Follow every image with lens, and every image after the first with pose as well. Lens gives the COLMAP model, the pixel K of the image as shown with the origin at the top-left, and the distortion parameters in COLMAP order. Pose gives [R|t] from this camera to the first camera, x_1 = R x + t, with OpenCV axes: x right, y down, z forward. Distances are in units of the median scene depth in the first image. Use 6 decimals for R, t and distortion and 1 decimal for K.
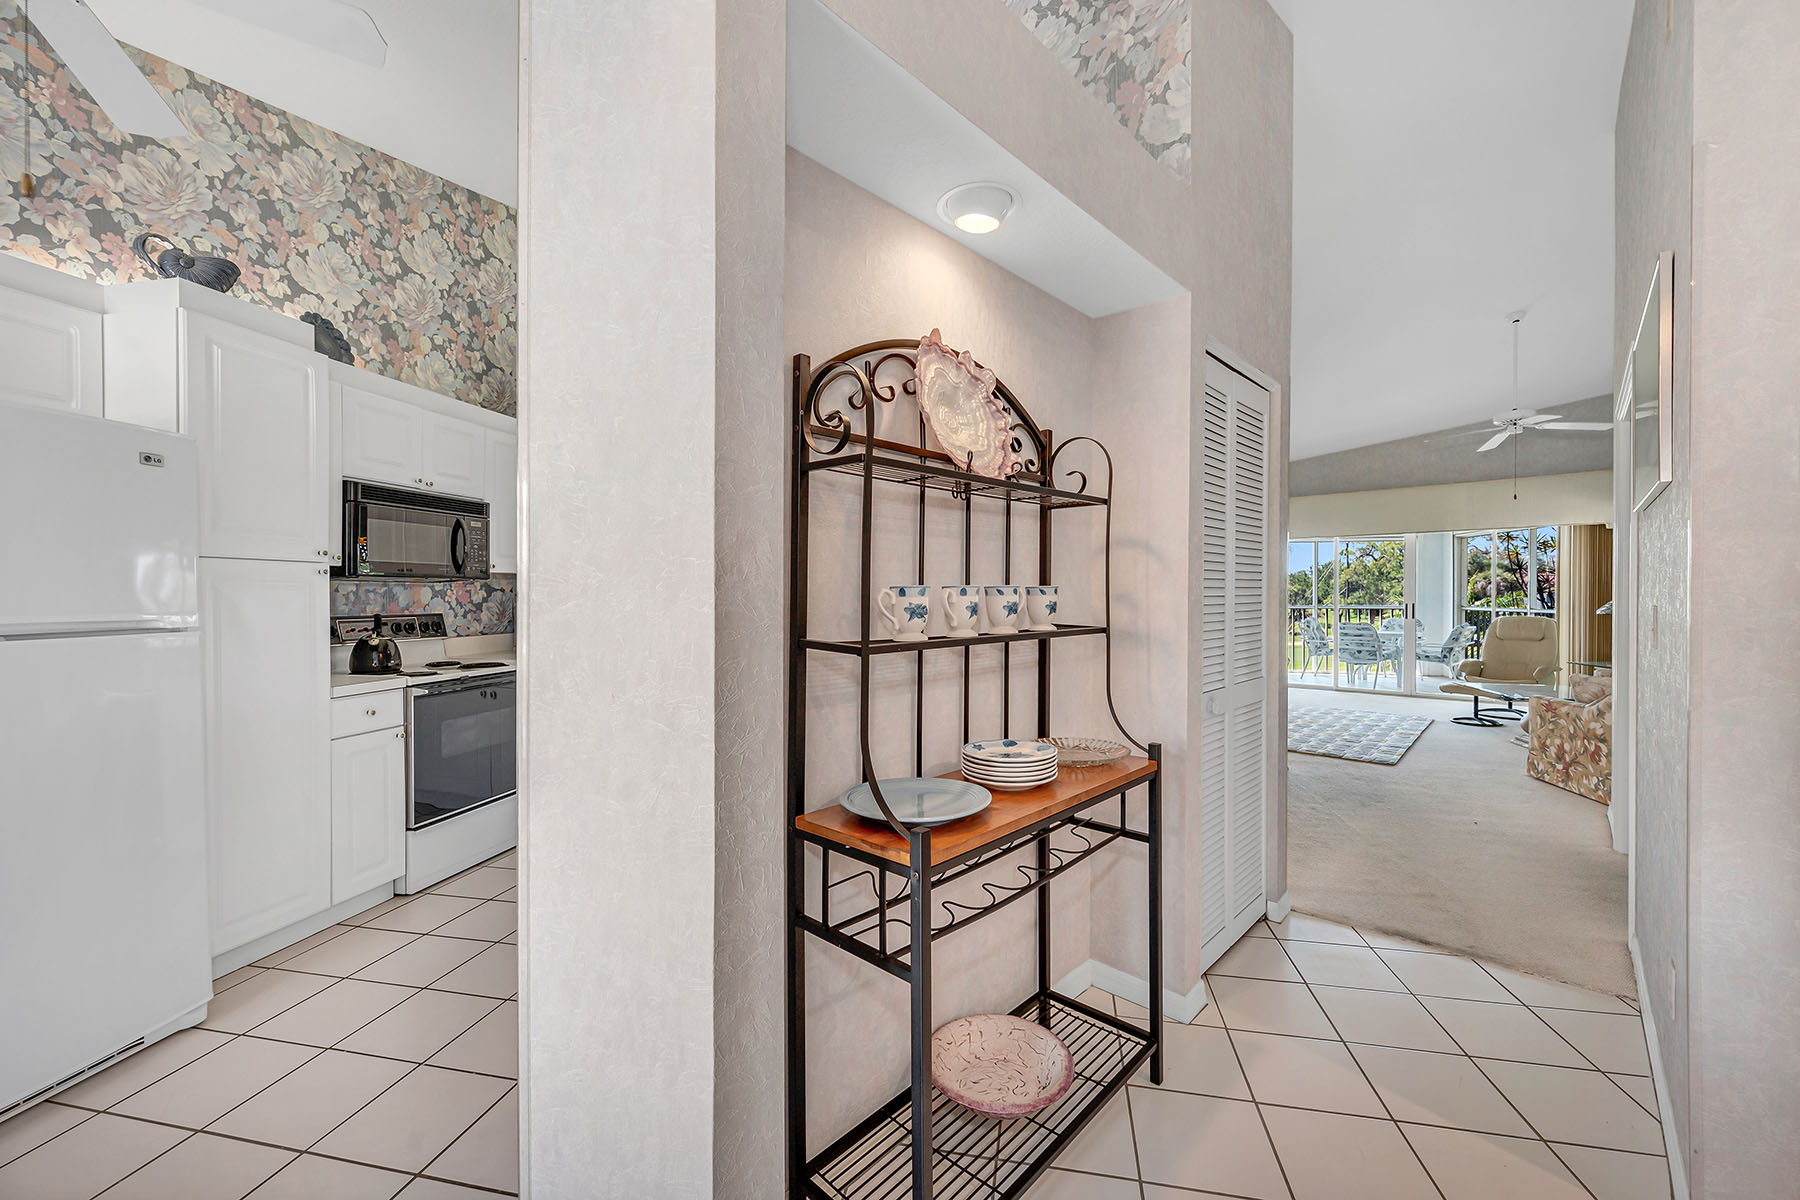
lens RADIAL K [[729.4, 0, 902.2], [0, 729.4, 601.4], [0, 0, 1]] dist [-0.001213, 0.000650]
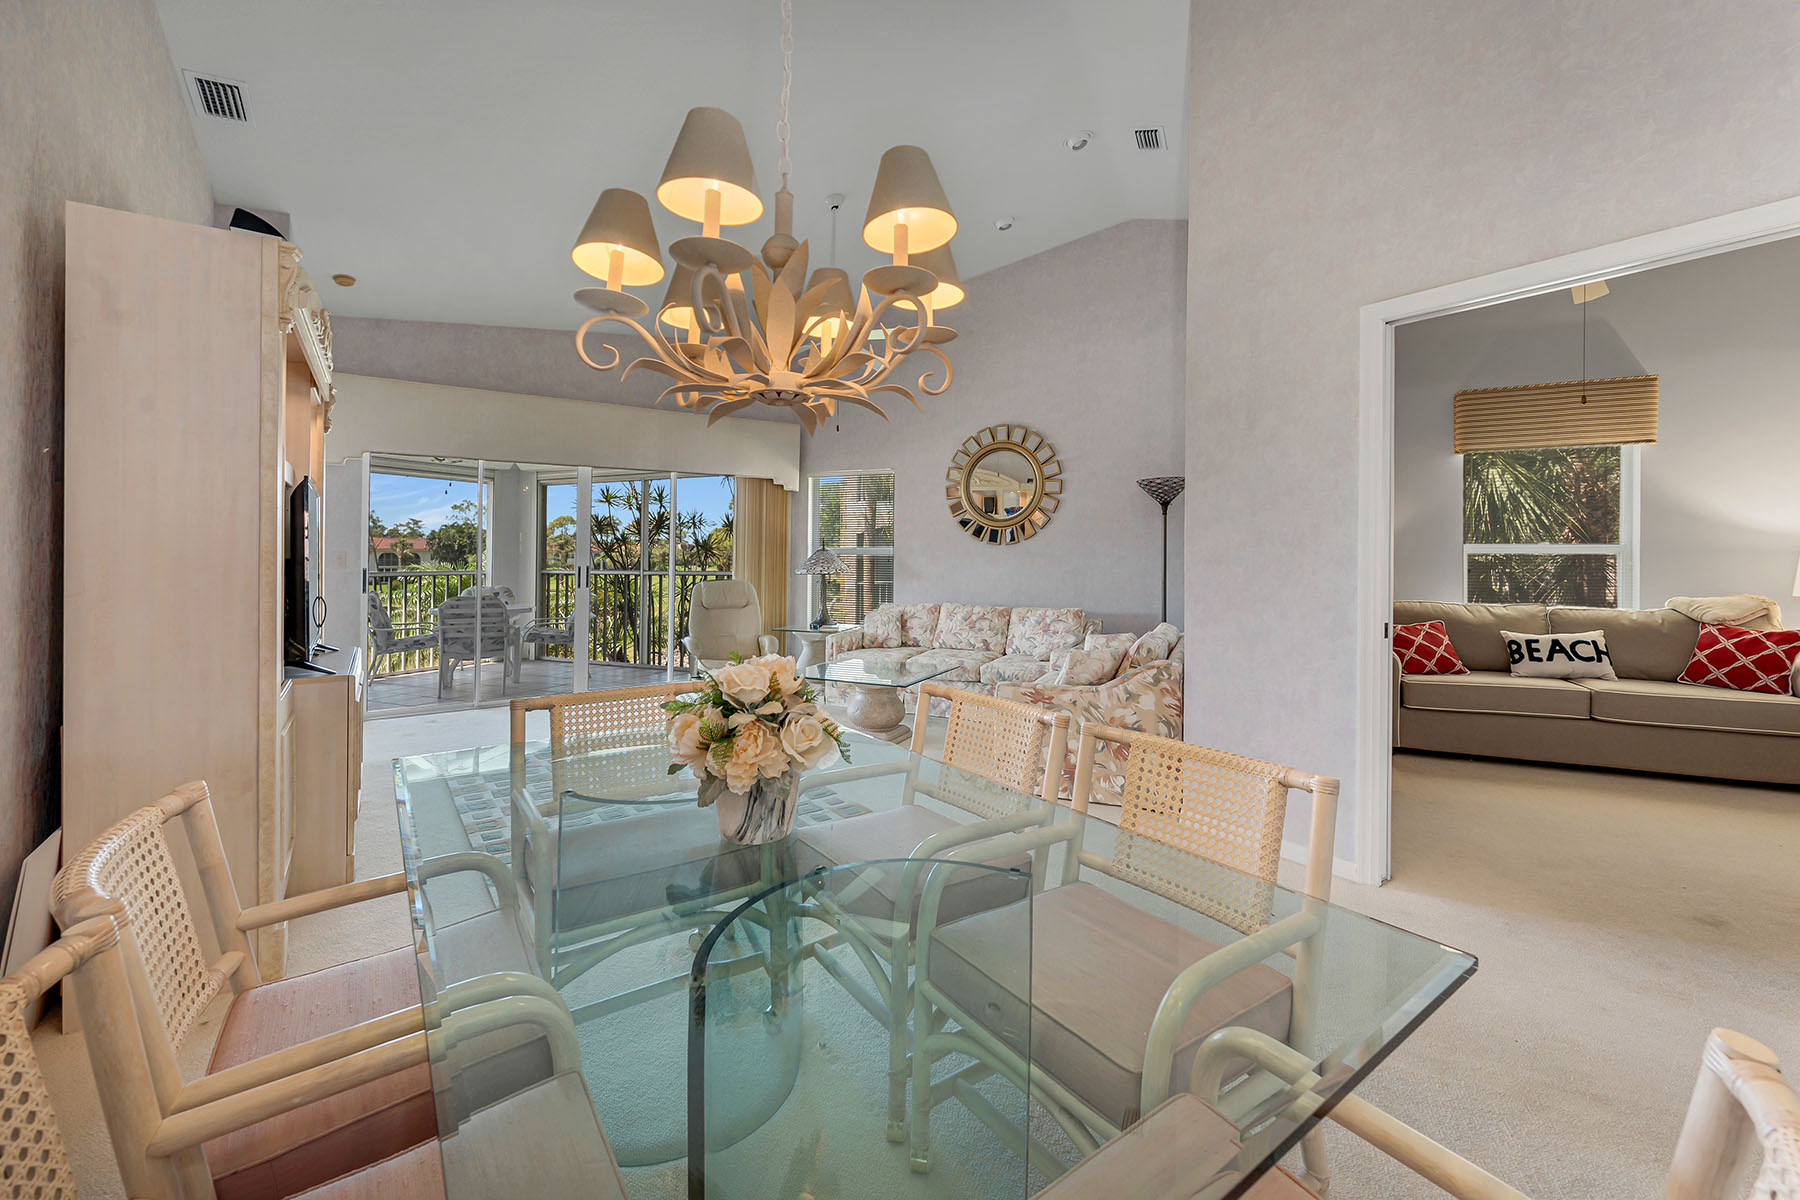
lens RADIAL K [[729.4, 0, 901.2], [0, 729.4, 548.3], [0, 0, 1]] dist [-0.001213, 0.000650]
pose [[0.207033, 0.014340, 0.978229, 0.092684], [0.009683, 0.999814, -0.016706, -0.000031], [-0.978286, 0.012931, 0.206856, 0.906771]]
